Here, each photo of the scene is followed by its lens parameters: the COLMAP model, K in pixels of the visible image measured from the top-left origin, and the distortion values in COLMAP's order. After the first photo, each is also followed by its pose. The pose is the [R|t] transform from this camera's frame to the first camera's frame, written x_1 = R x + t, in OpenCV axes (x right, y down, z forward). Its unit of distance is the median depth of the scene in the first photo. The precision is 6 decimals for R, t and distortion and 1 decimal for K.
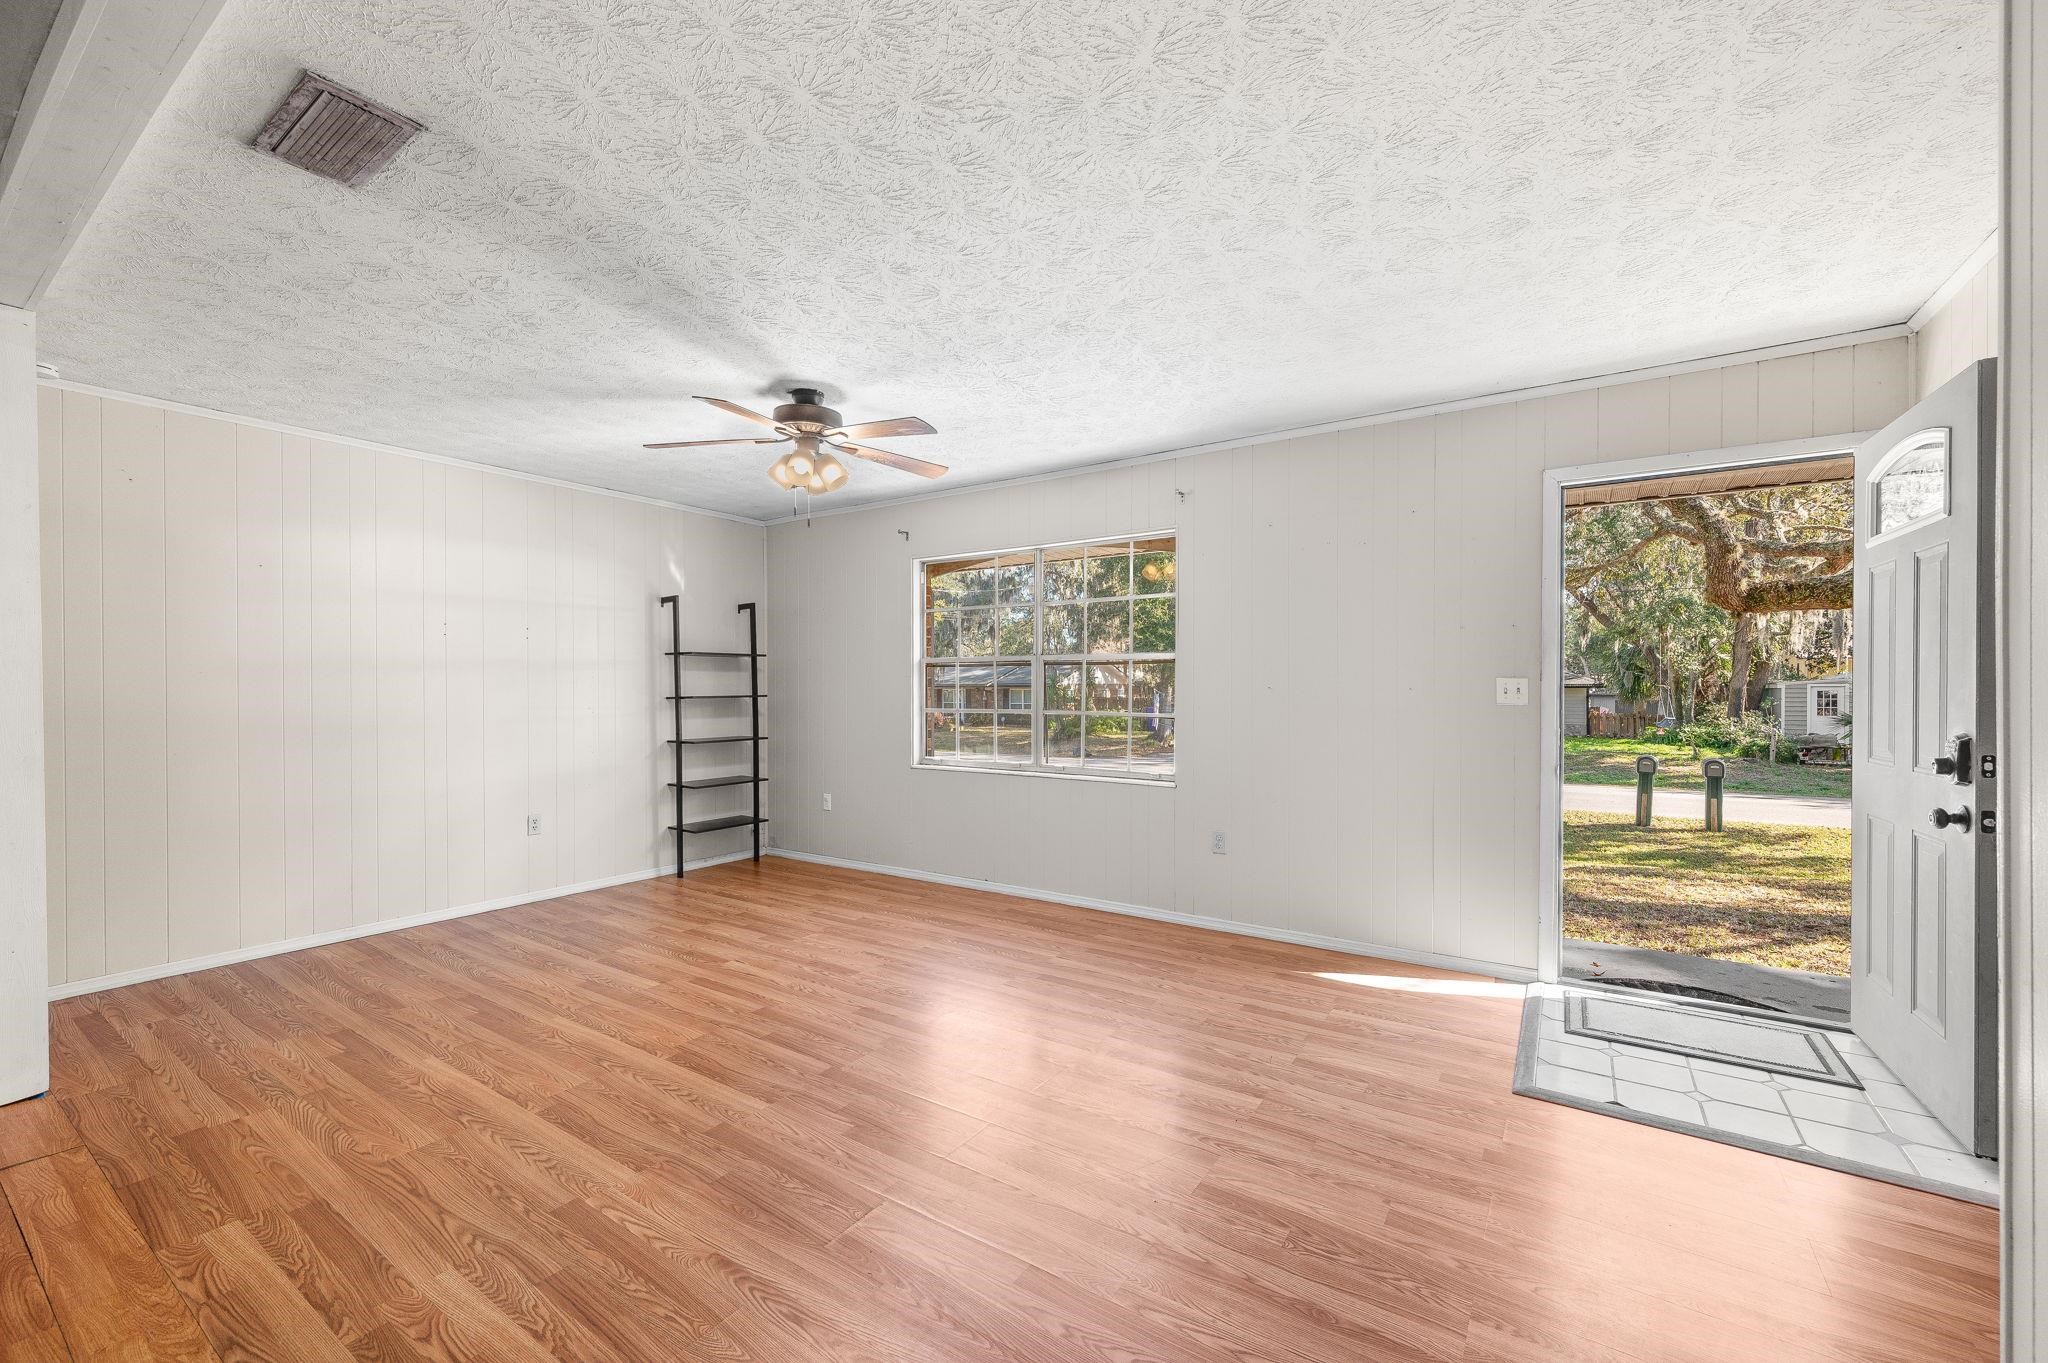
lens RADIAL K [[903.9, 0, 1035.5], [0, 903.9, 692.3], [0, 0, 1]] dist [-0.003264, 0.000791]
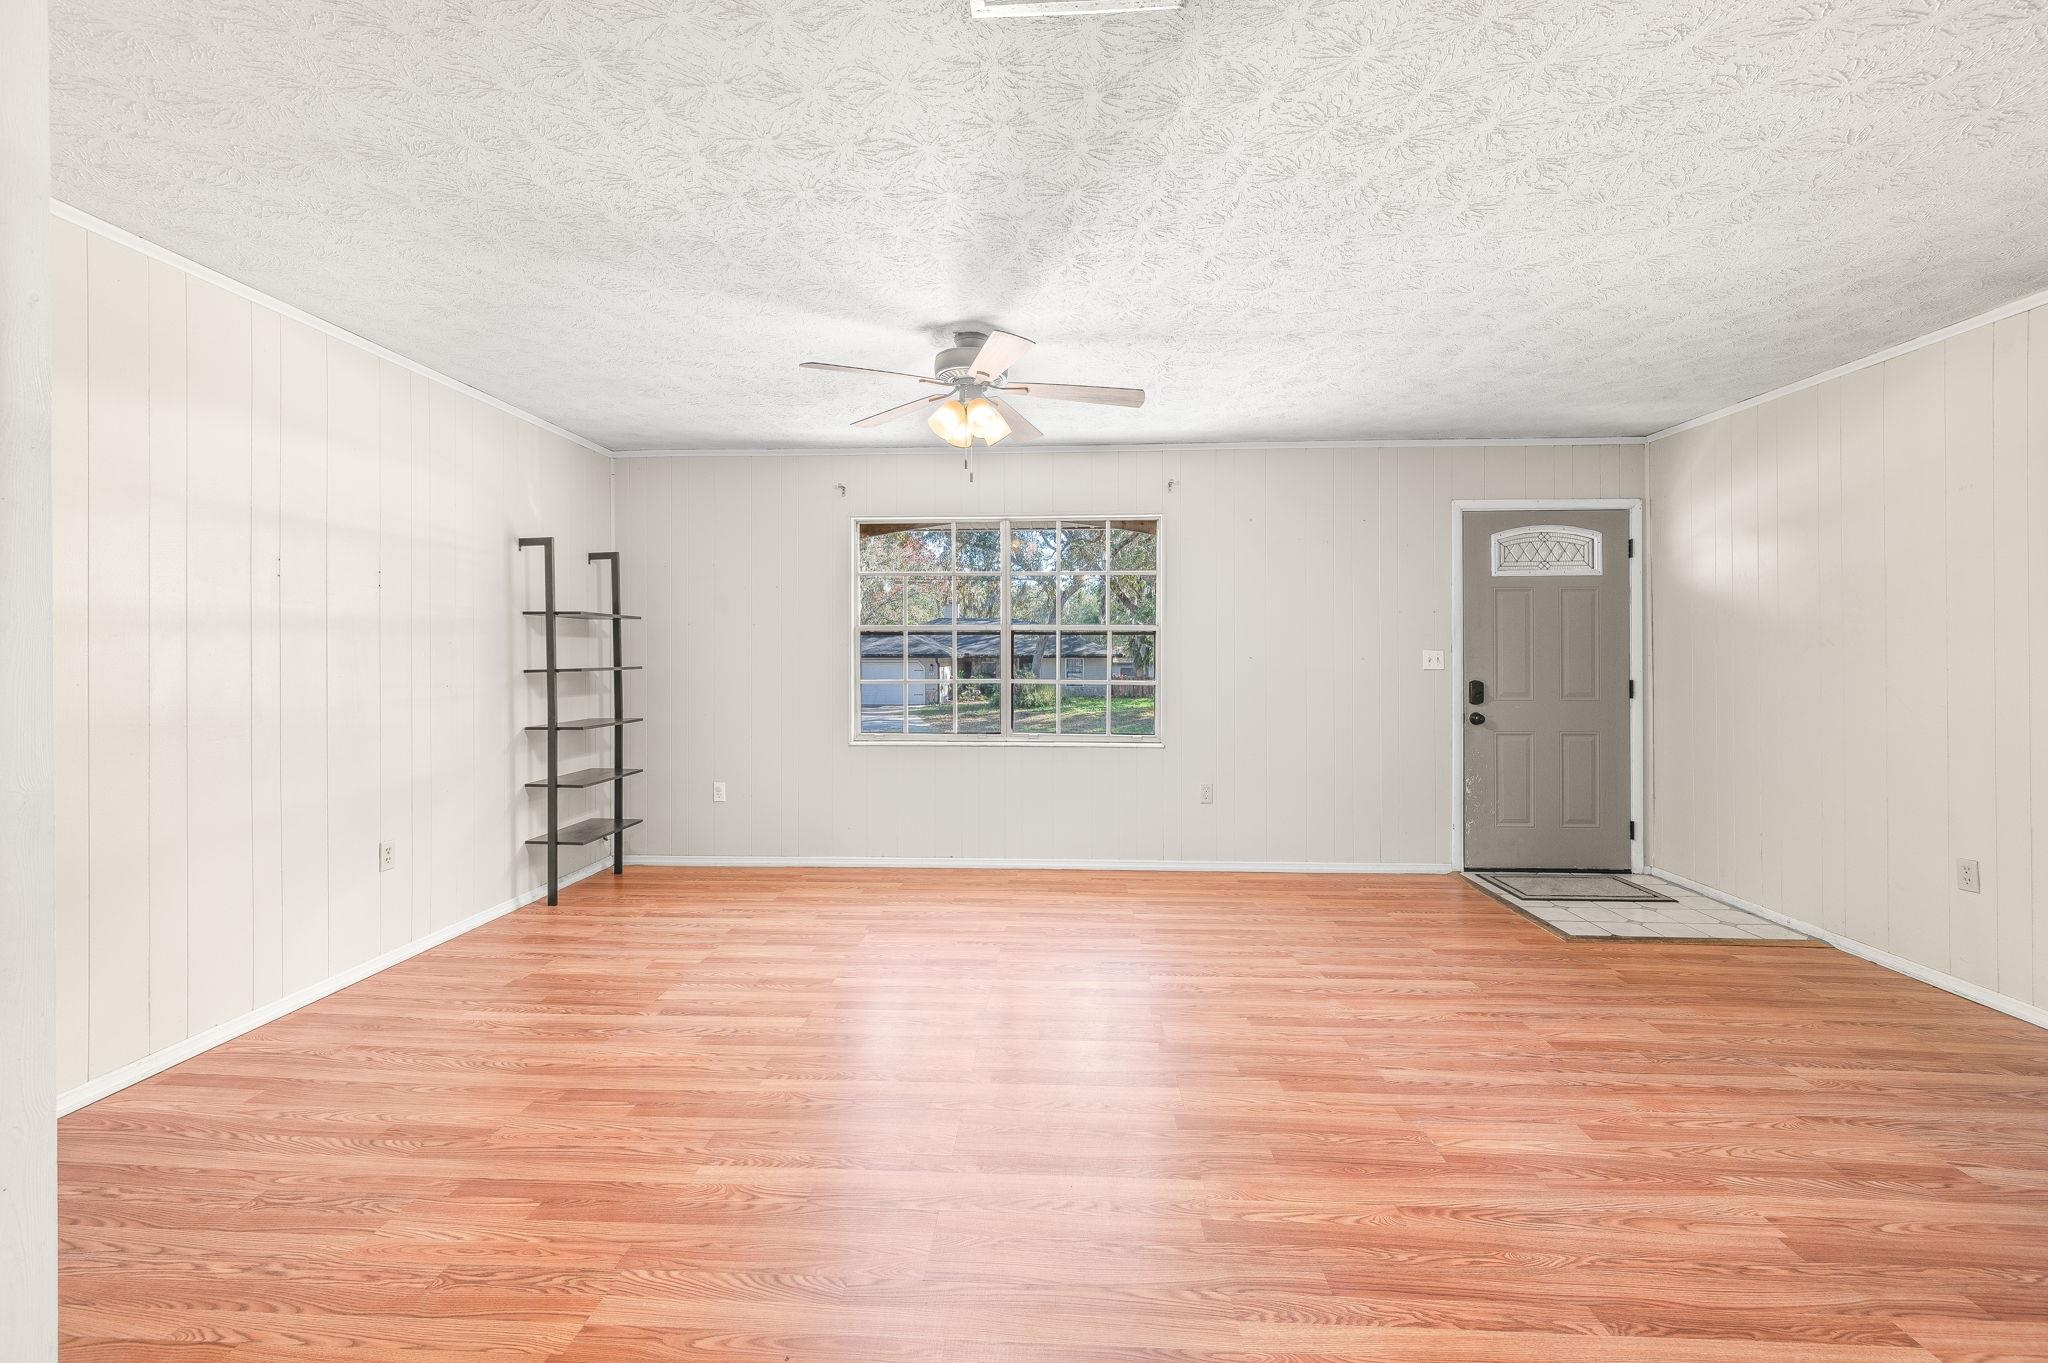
lens RADIAL K [[903.9, 0, 1005.5], [0, 903.9, 657.6], [0, 0, 1]] dist [-0.003264, 0.000791]
pose [[0.834672, -0.000934, 0.550746, -0.601870], [0.002723, 0.999993, -0.002431, -0.002661], [-0.550740, 0.003528, 0.834669, 0.178102]]
